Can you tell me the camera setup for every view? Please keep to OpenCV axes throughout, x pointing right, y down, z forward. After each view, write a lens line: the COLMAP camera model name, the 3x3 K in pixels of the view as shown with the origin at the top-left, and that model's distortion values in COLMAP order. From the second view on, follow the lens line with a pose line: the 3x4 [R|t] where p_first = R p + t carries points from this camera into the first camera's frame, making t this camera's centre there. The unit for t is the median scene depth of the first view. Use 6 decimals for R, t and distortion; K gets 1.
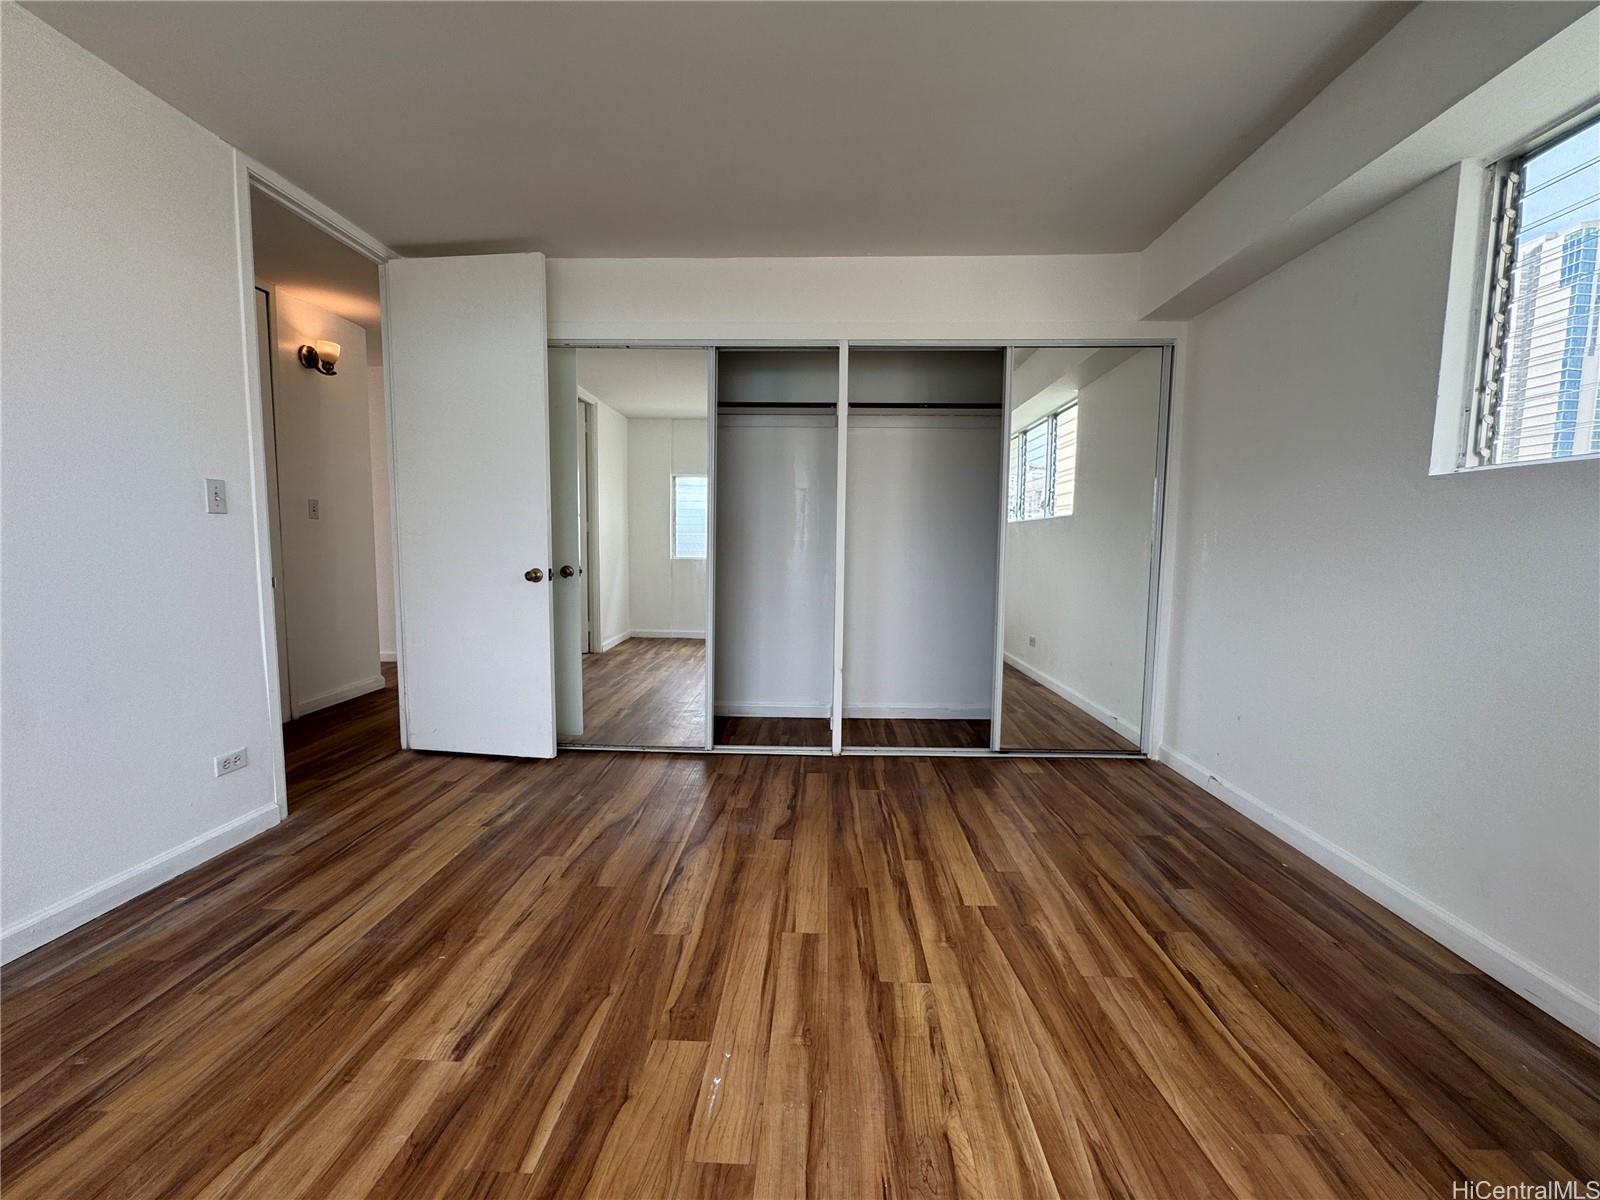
lens RADIAL K [[647.2, 0, 801.7], [0, 647.2, 592.8], [0, 0, 1]] dist [-0.010807, 0.000388]
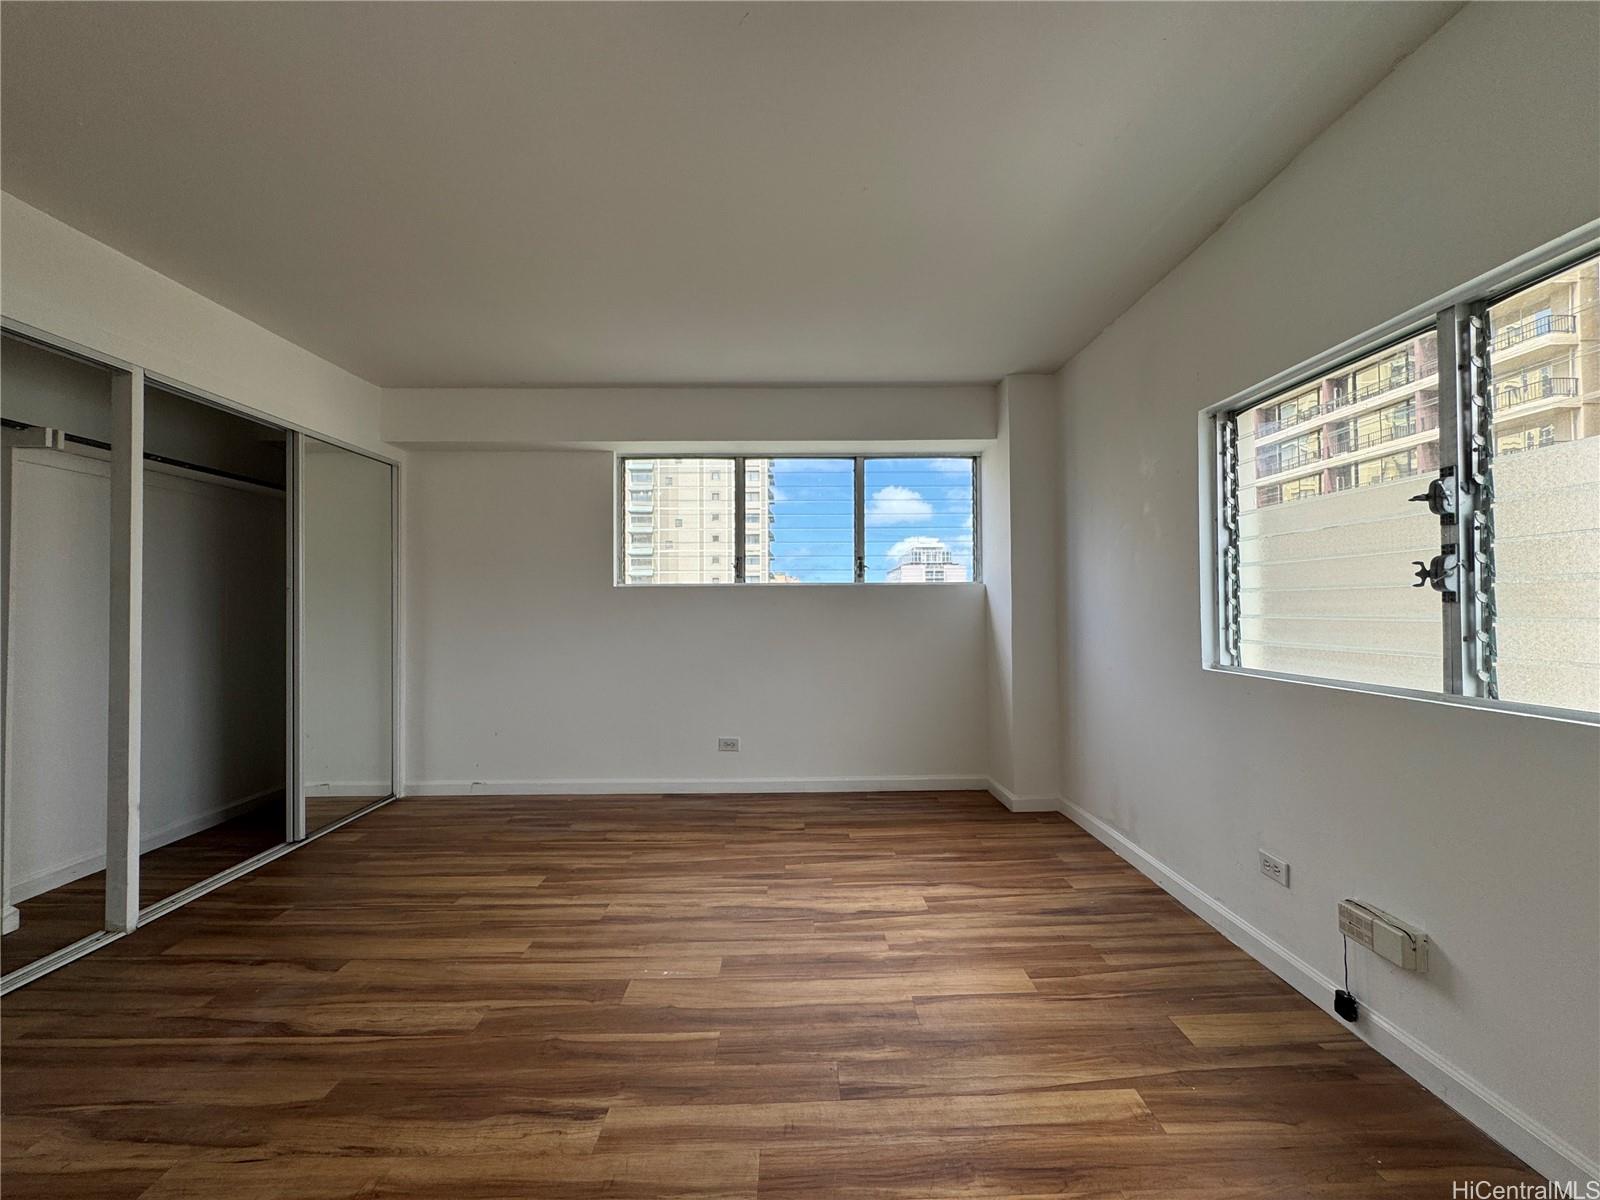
lens RADIAL K [[647.2, 0, 803.5], [0, 647.2, 602.1], [0, 0, 1]] dist [-0.010807, 0.000388]
pose [[-0.056140, -0.007027, 0.998398, -1.212565], [0.089451, 0.995918, 0.012039, -0.093907], [-0.994408, 0.089983, -0.055283, 0.472516]]
